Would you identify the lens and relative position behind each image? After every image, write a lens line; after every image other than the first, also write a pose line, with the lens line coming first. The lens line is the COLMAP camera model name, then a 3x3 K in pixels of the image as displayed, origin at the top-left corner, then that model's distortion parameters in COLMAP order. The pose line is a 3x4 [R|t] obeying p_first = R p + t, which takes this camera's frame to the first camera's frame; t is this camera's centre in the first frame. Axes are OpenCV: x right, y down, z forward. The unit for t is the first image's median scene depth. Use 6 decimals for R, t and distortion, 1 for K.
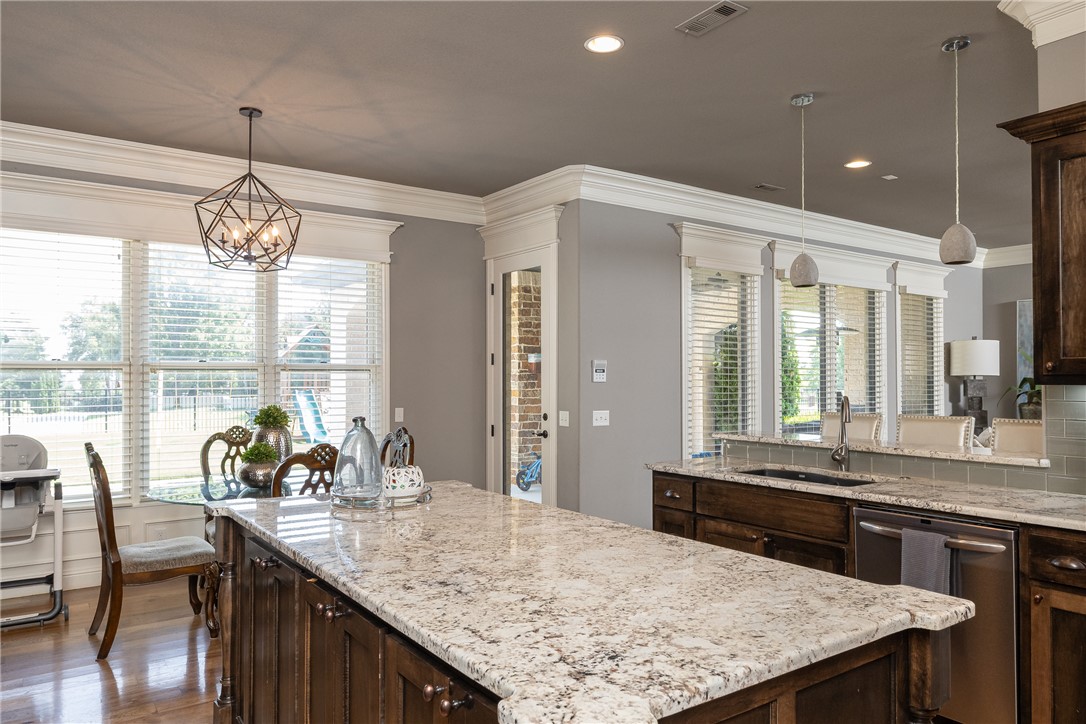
lens RADIAL K [[741.8, 0, 535.4], [0, 741.8, 366.2], [0, 0, 1]] dist [-0.002737, 0.002151]
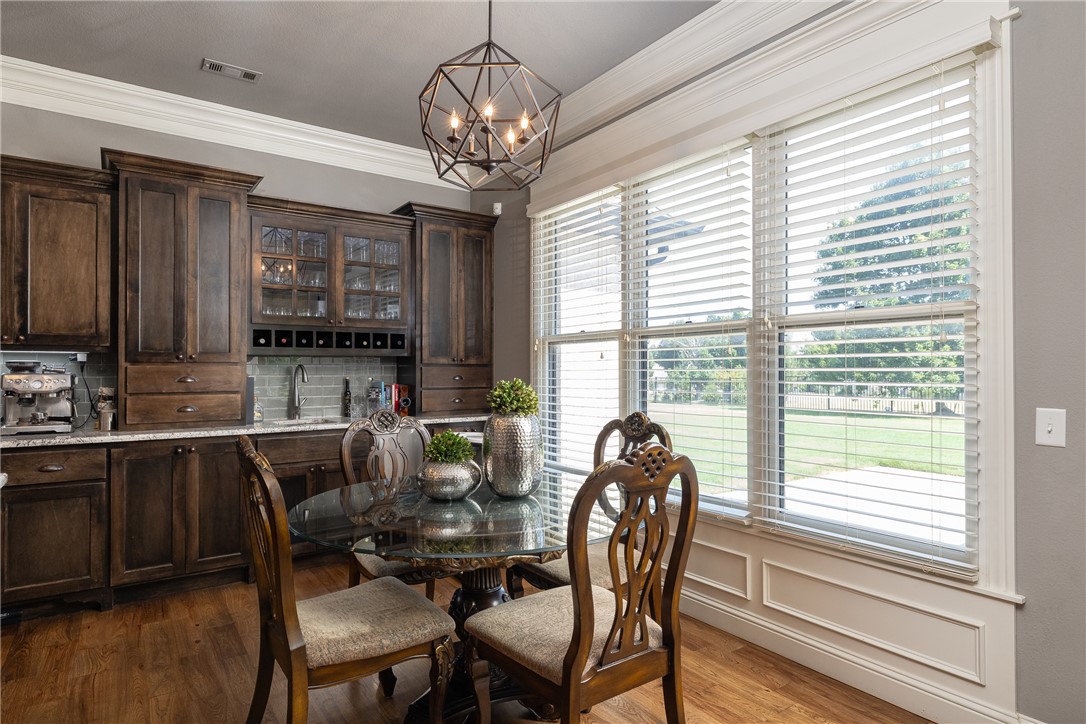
lens RADIAL K [[605.8, 0, 533.3], [0, 605.8, 363.8], [0, 0, 1]] dist [-0.000192, 0.000177]
pose [[-0.001773, -0.006274, -0.999979, 0.230294], [0.013195, 0.999893, -0.006297, 0.055875], [0.999911, -0.013206, -0.001690, 1.389289]]
